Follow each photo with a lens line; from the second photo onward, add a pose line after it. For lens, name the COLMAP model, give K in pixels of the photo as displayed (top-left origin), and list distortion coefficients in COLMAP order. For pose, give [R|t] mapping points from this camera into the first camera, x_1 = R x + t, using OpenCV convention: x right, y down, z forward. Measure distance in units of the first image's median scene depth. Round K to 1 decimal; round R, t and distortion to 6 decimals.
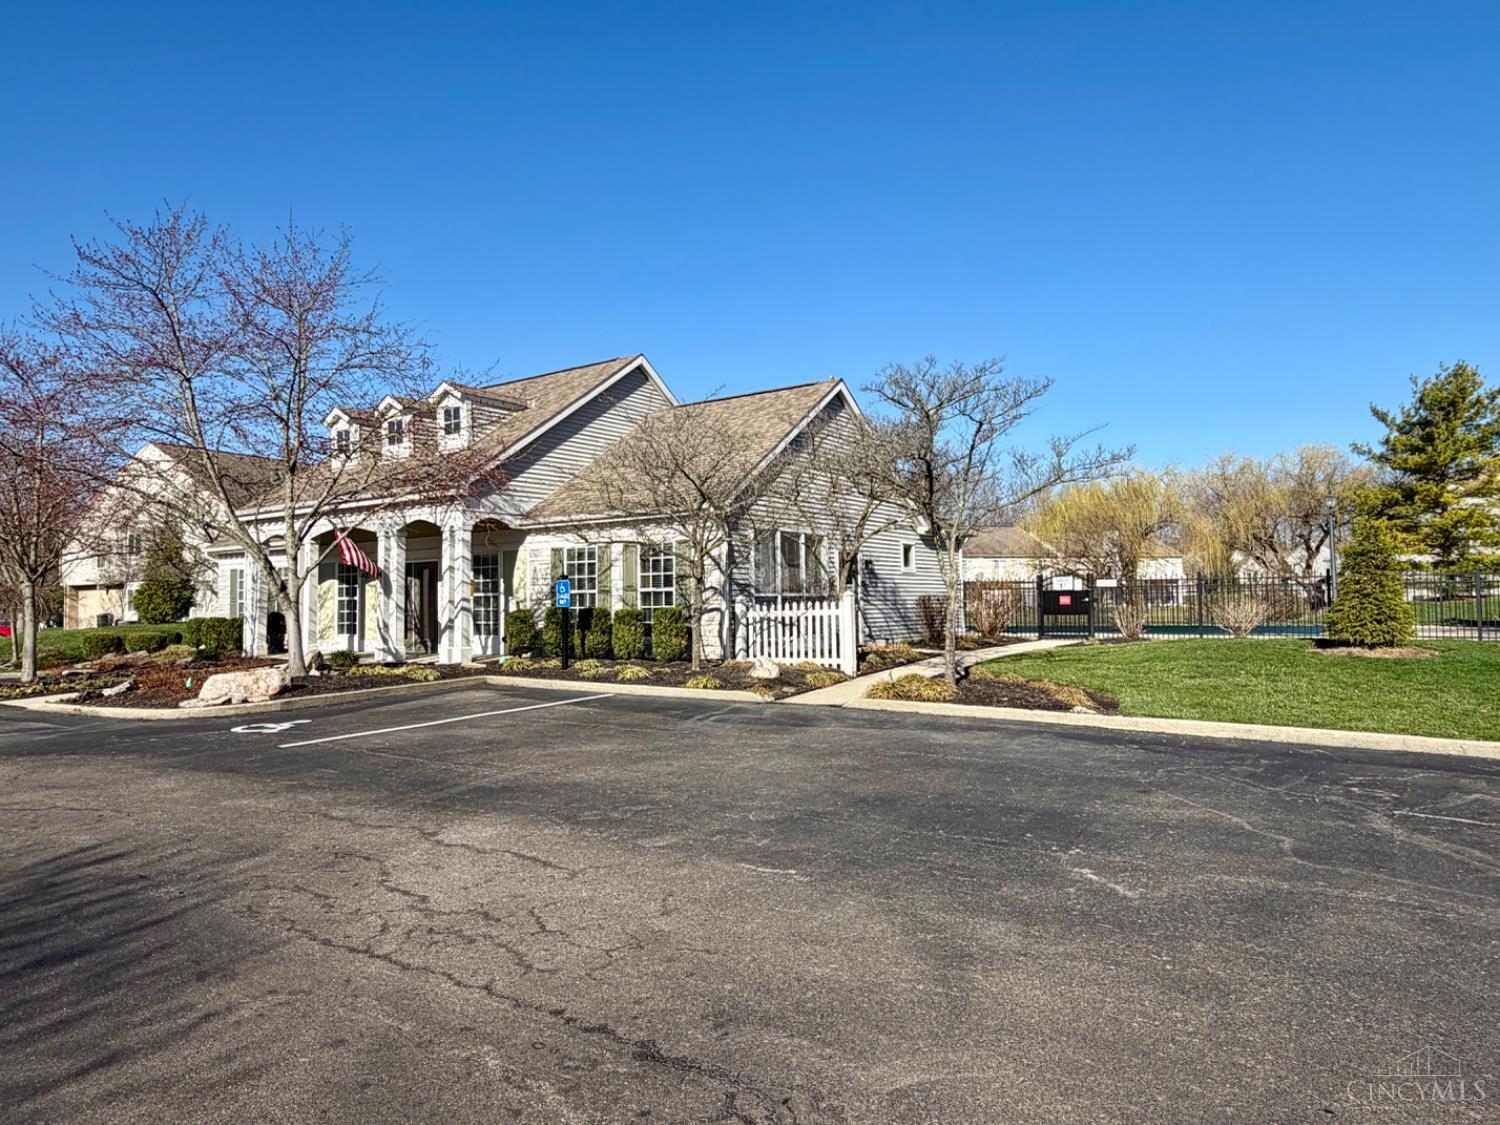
lens RADIAL K [[979.2, 0, 750.0], [0, 979.2, 562.5], [0, 0, 1]] dist [0.000896, 0.000740]
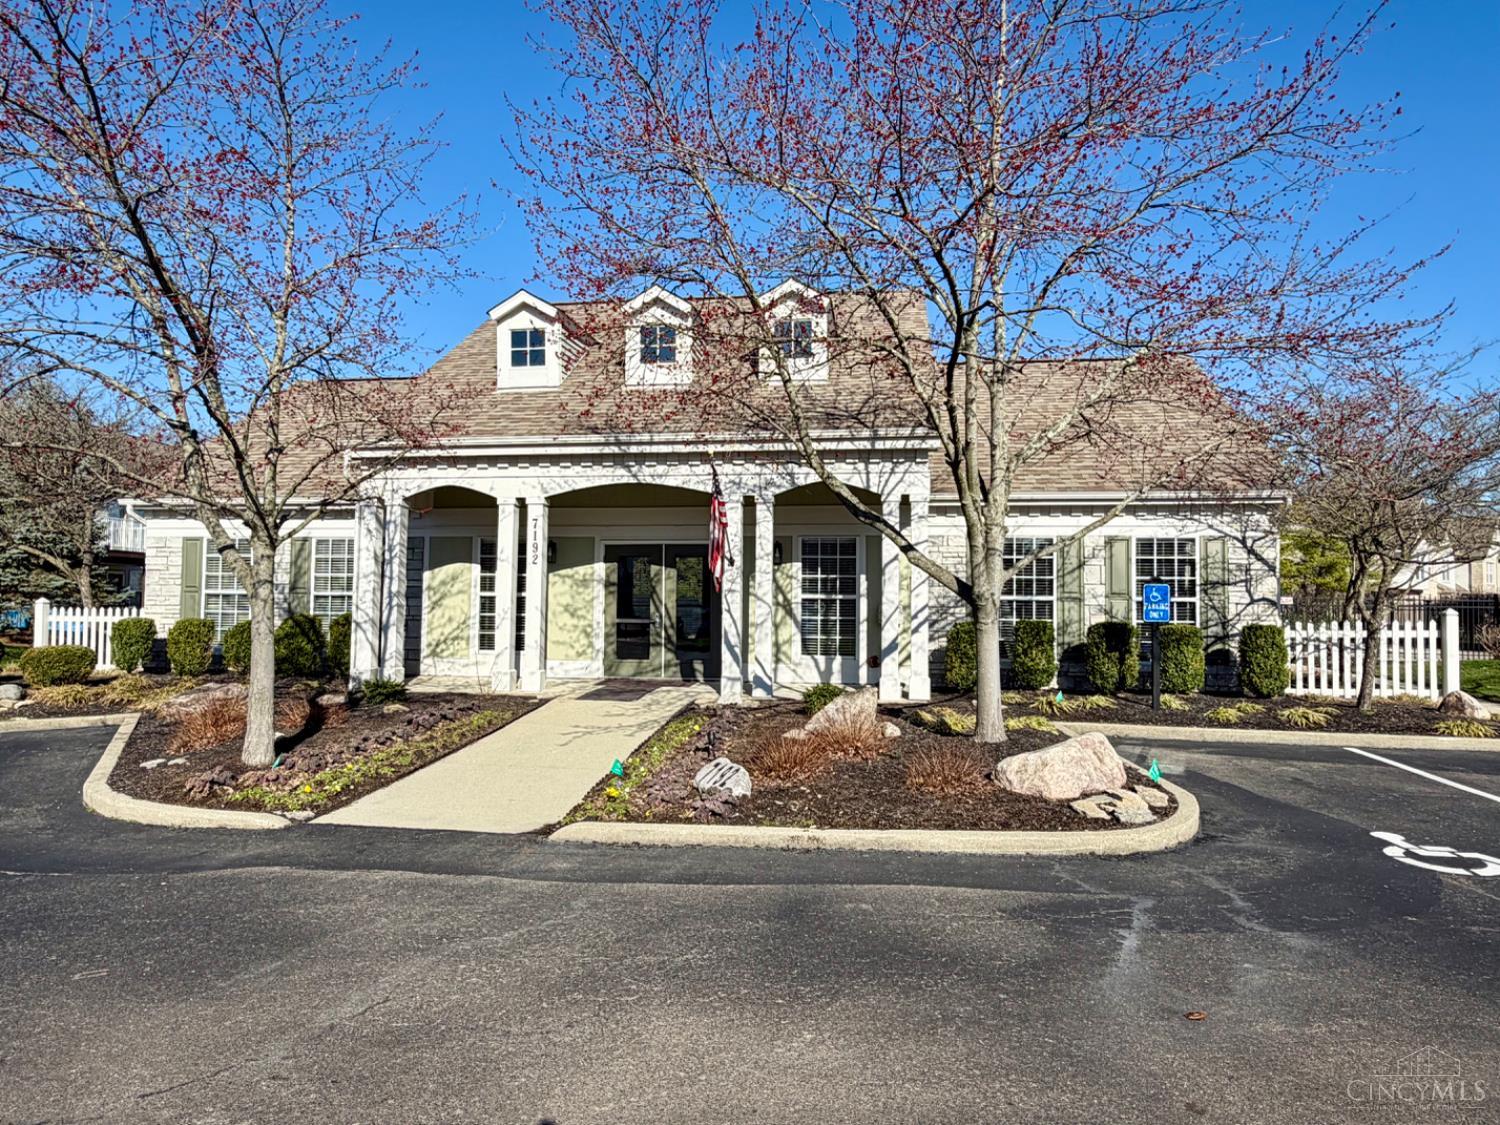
lens RADIAL K [[936.9, 0, 750.0], [0, 936.9, 562.5], [0, 0, 1]] dist [-0.000266, 0.000037]
pose [[0.887025, 0.049655, 0.459043, -0.681667], [-0.042801, 0.998762, -0.025333, 0.030049], [-0.459733, 0.002823, 0.888053, 0.477284]]
